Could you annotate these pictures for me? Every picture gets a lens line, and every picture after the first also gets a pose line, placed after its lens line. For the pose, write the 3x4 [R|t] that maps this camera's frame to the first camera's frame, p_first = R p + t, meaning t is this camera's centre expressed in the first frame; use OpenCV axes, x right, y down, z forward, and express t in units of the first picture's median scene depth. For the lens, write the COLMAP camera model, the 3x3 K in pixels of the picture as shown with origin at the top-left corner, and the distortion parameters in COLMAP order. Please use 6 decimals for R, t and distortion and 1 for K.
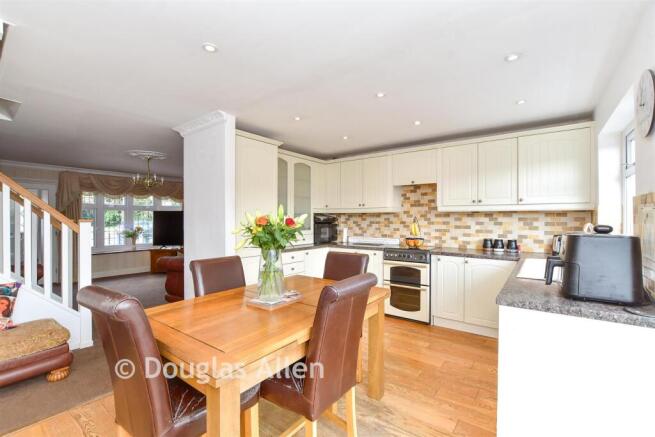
lens RADIAL K [[291.1, 0, 327.5], [0, 291.1, 219.2], [0, 0, 1]] dist [-0.000340, -0.000056]
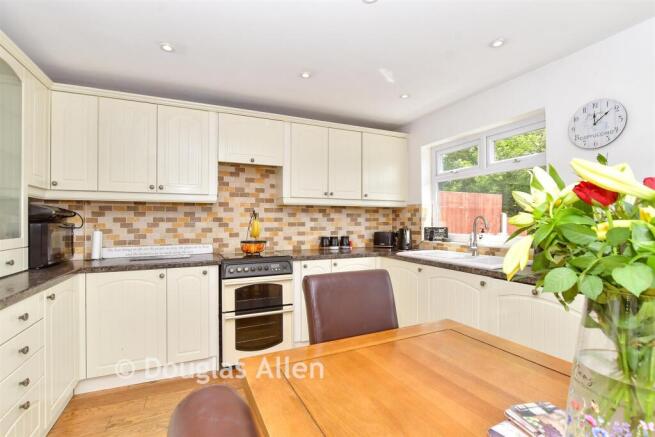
lens RADIAL K [[305.3, 0, 326.8], [0, 305.3, 219.2], [0, 0, 1]] dist [0.000223, 0.000016]
pose [[0.490315, 0.003218, 0.871539, -0.251481], [0.002323, 0.999985, -0.004999, 0.016730], [-0.871542, 0.004476, 0.490300, 0.489329]]
